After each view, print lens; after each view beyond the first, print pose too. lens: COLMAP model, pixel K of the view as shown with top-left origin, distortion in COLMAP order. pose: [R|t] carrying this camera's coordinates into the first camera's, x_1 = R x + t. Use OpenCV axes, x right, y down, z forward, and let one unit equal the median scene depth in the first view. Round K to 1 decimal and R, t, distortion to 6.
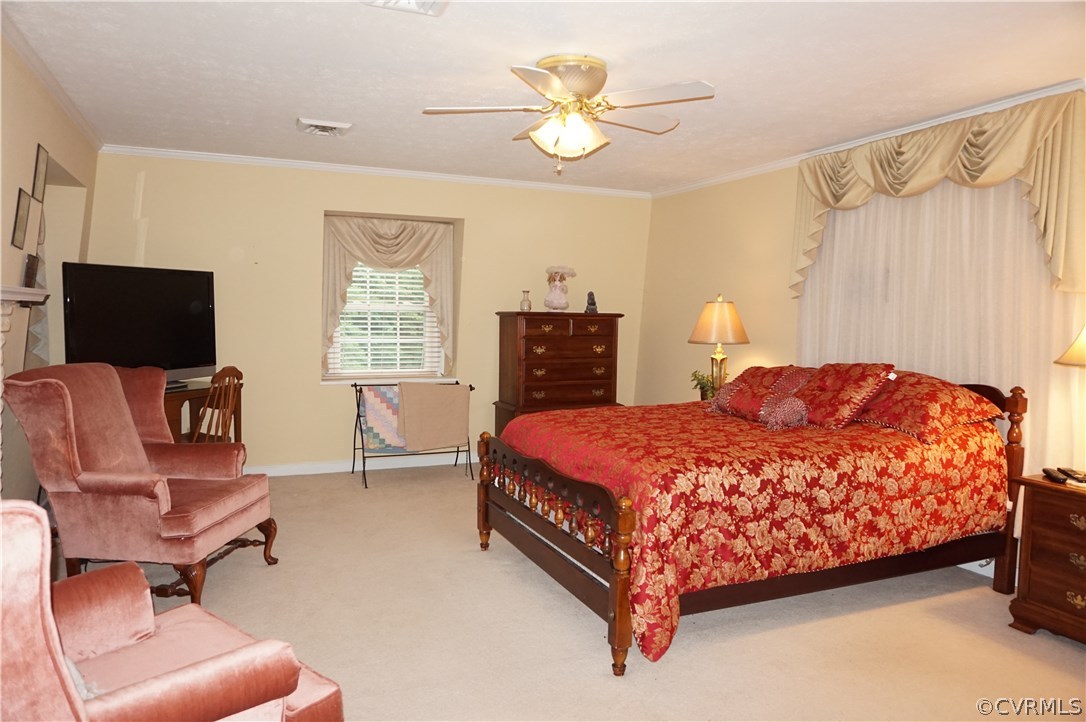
lens RADIAL K [[753.0, 0, 535.5], [0, 753.0, 359.8], [0, 0, 1]] dist [-0.012773, 0.021186]
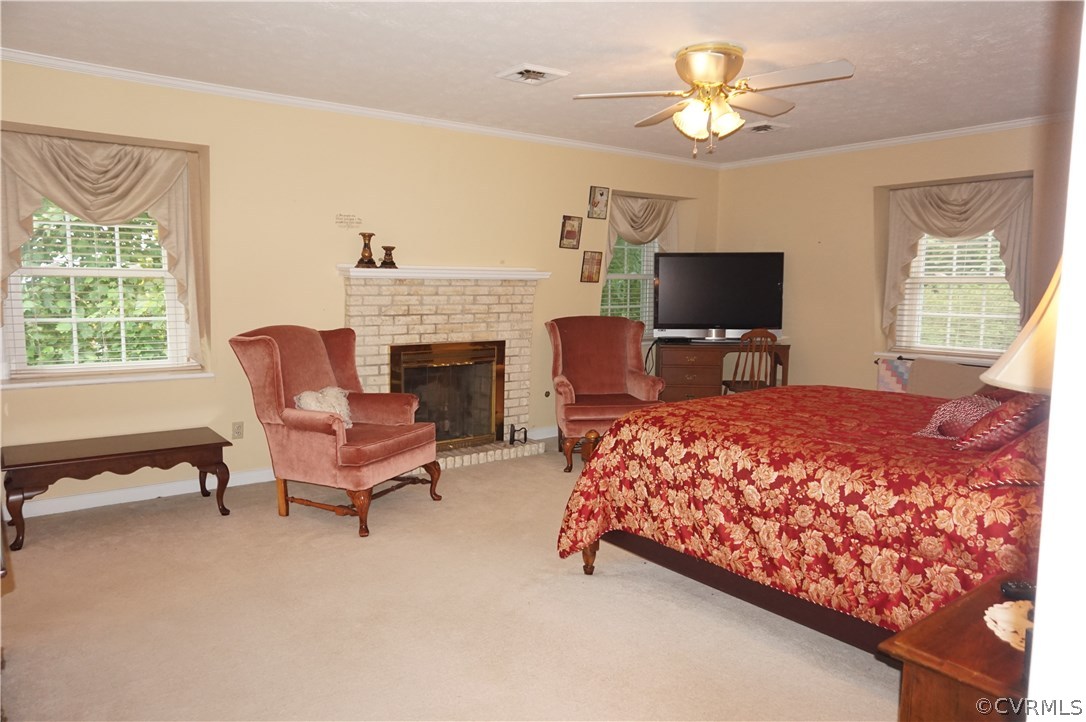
lens RADIAL K [[753.0, 0, 535.4], [0, 753.0, 363.6], [0, 0, 1]] dist [-0.012773, 0.021186]
pose [[0.210856, 0.093406, -0.973044, 1.101755], [-0.063294, 0.994640, 0.081763, -0.017677], [0.975466, 0.044348, 0.215638, 0.552451]]
